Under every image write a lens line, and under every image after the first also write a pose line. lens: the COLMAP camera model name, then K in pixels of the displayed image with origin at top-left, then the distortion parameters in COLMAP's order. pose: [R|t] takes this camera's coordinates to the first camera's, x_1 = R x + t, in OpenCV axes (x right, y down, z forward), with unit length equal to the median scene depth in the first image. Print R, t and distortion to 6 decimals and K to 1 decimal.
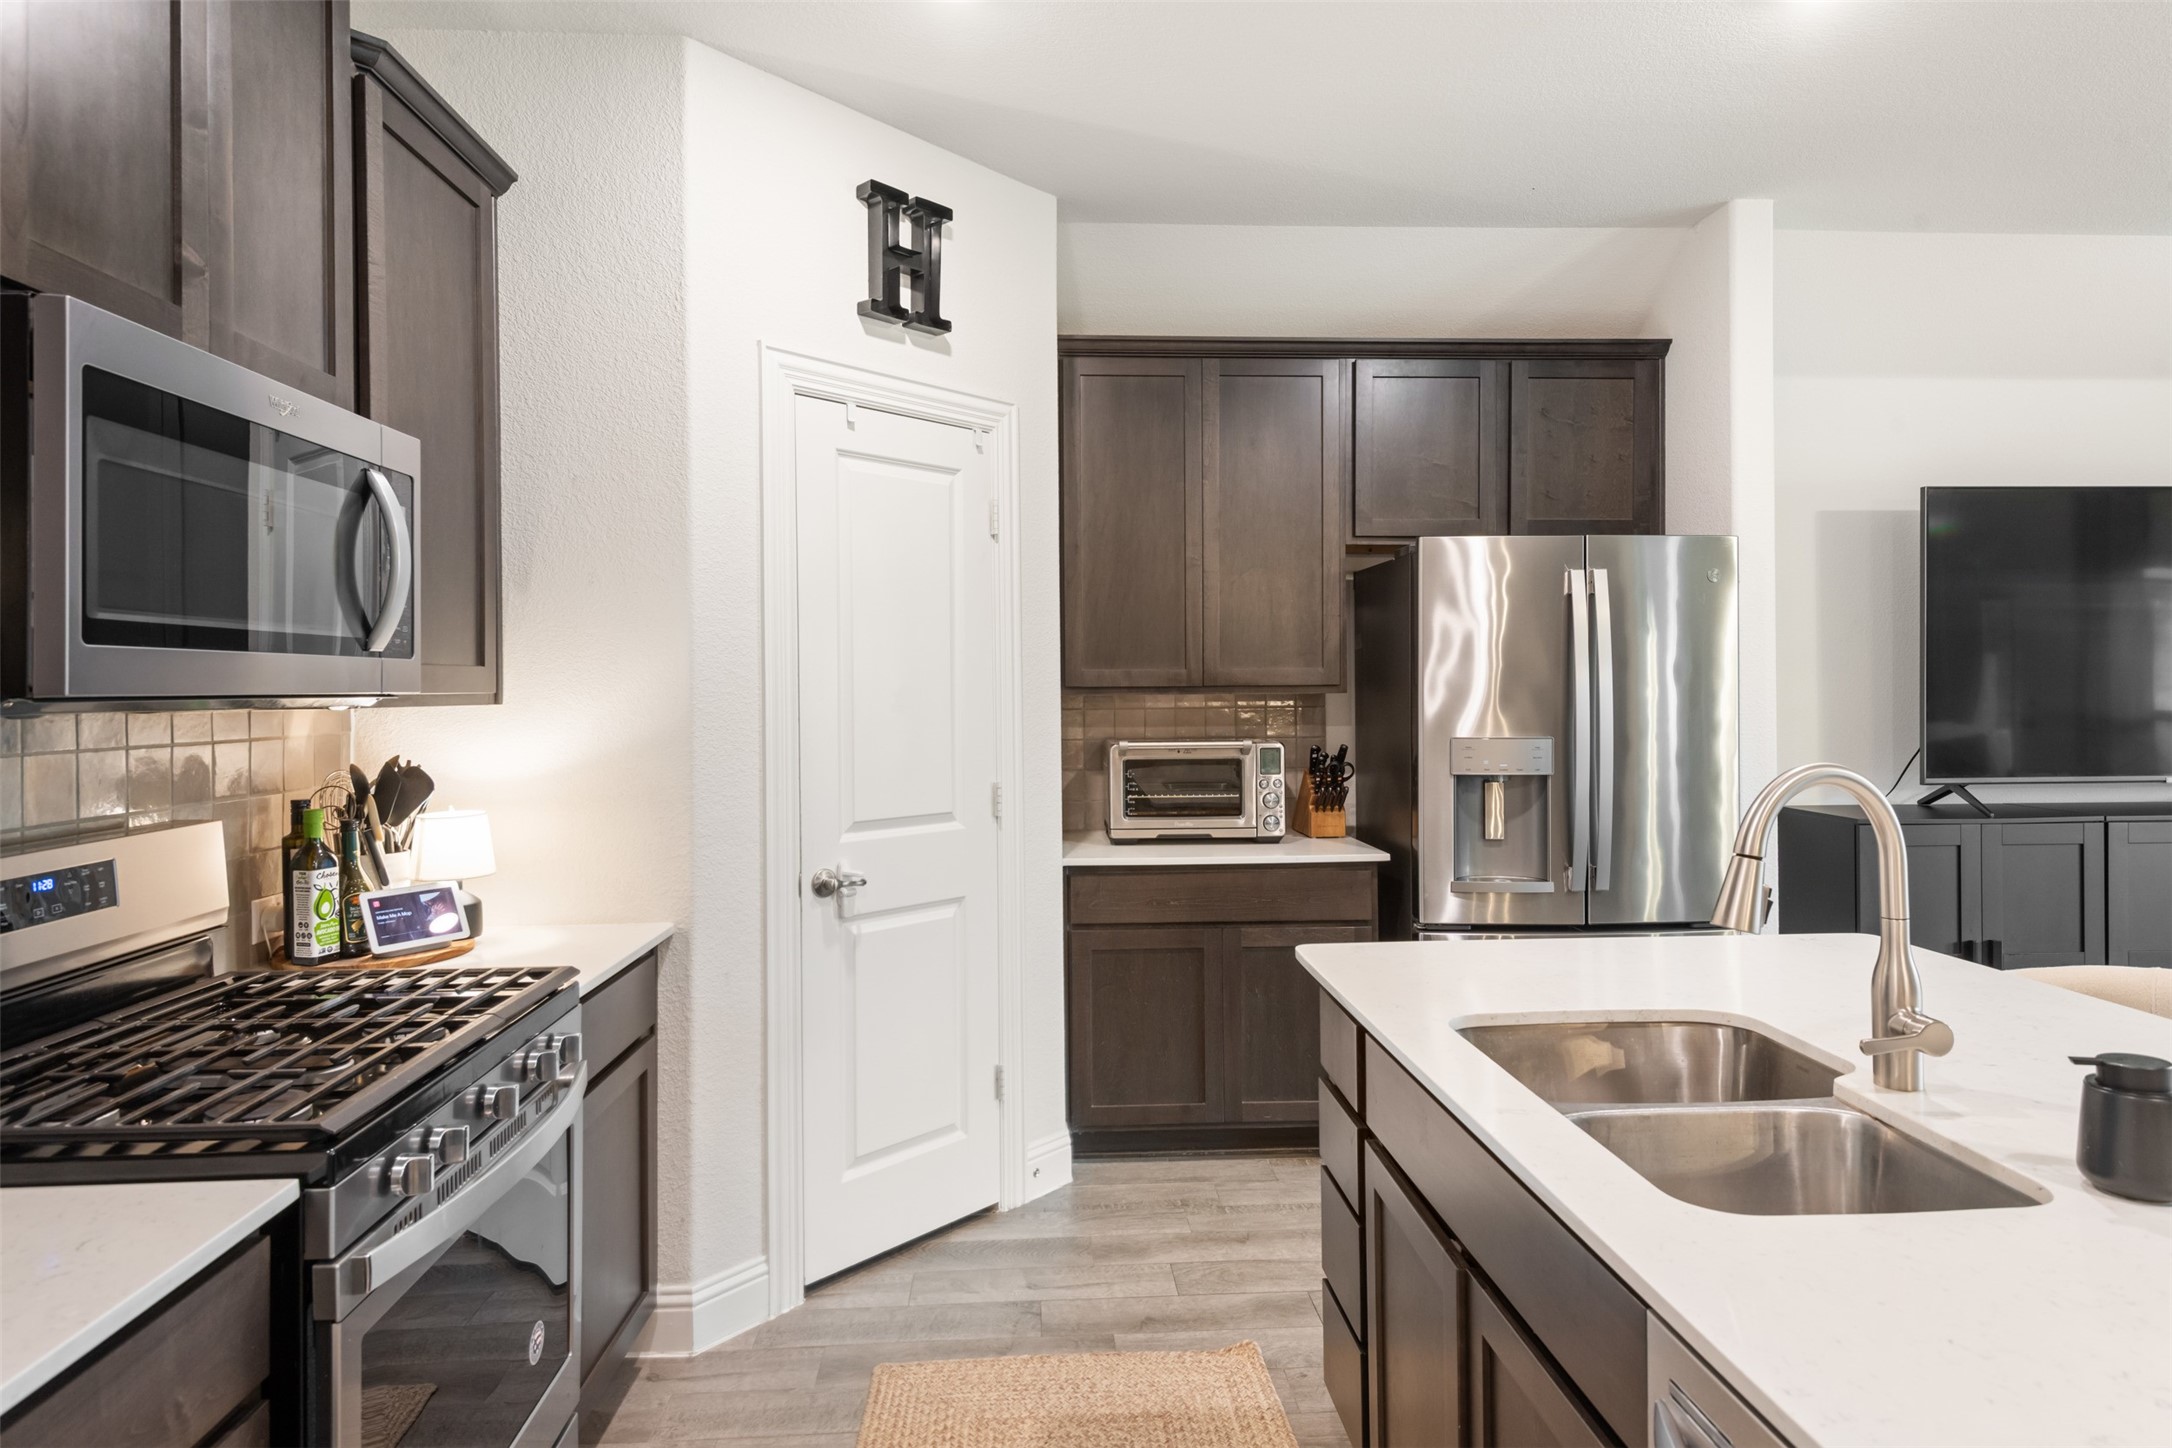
lens RADIAL K [[1249.1, 0, 1081.4], [0, 1249.1, 686.7], [0, 0, 1]] dist [0.032184, -0.027212]
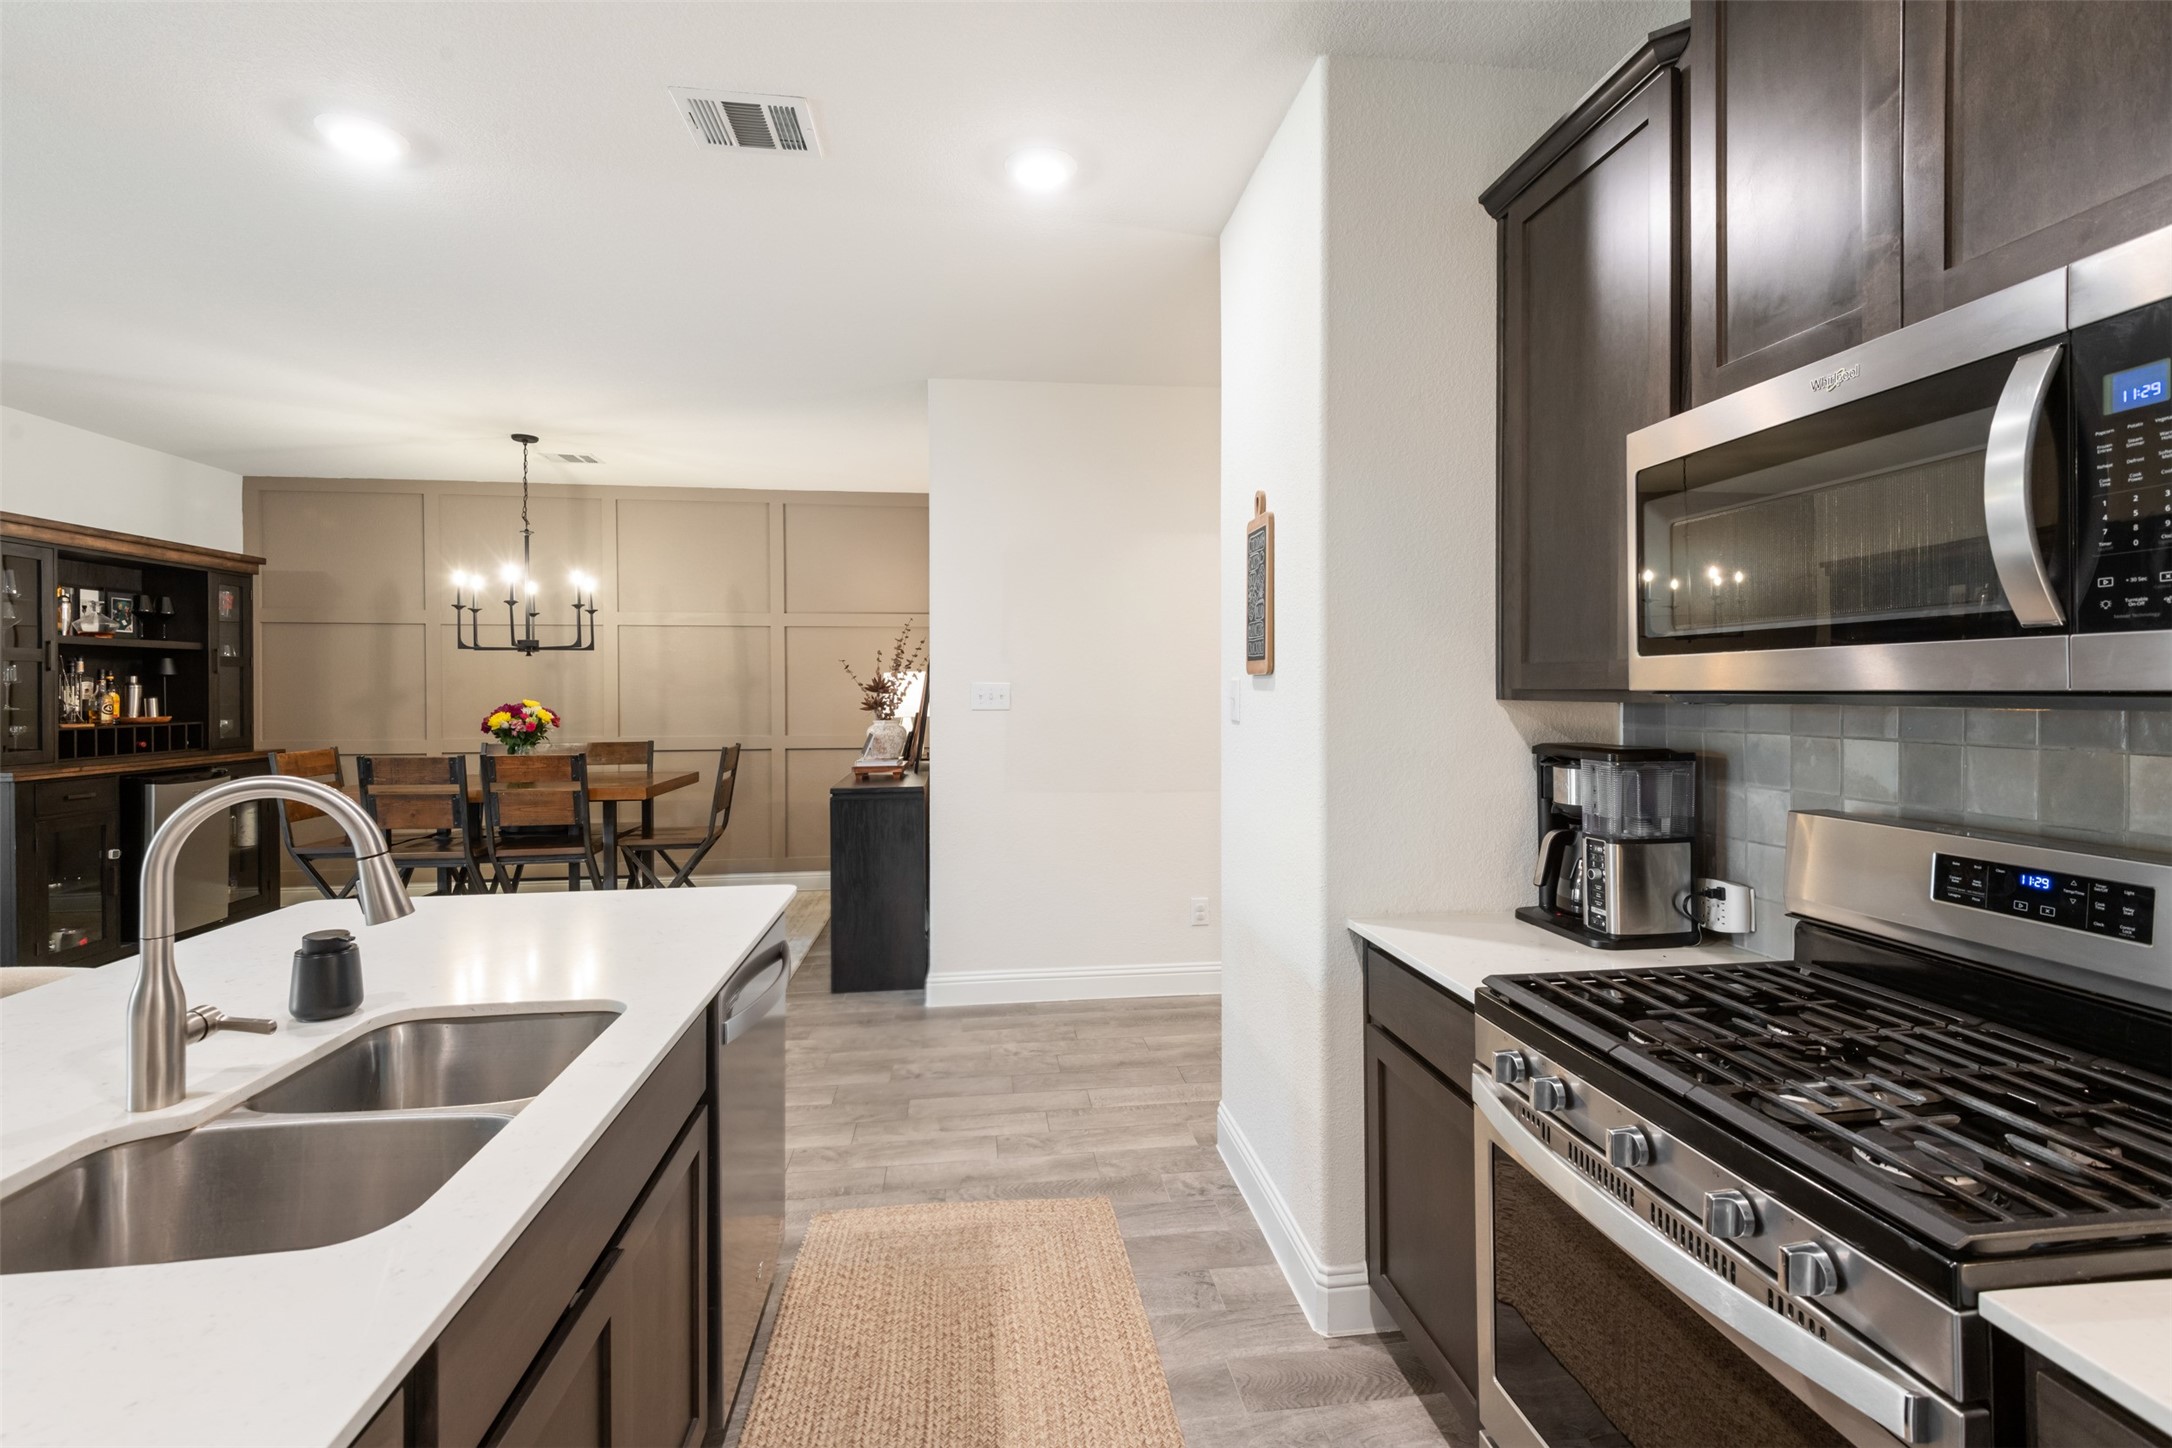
lens RADIAL K [[966.2, 0, 1092.0], [0, 966.2, 700.9], [0, 0, 1]] dist [0.026284, -0.021284]
pose [[-0.997342, 0.011384, -0.071965, -0.019451], [0.010654, 0.999888, 0.010515, 0.000393], [0.072076, 0.009721, -0.997352, 0.938418]]
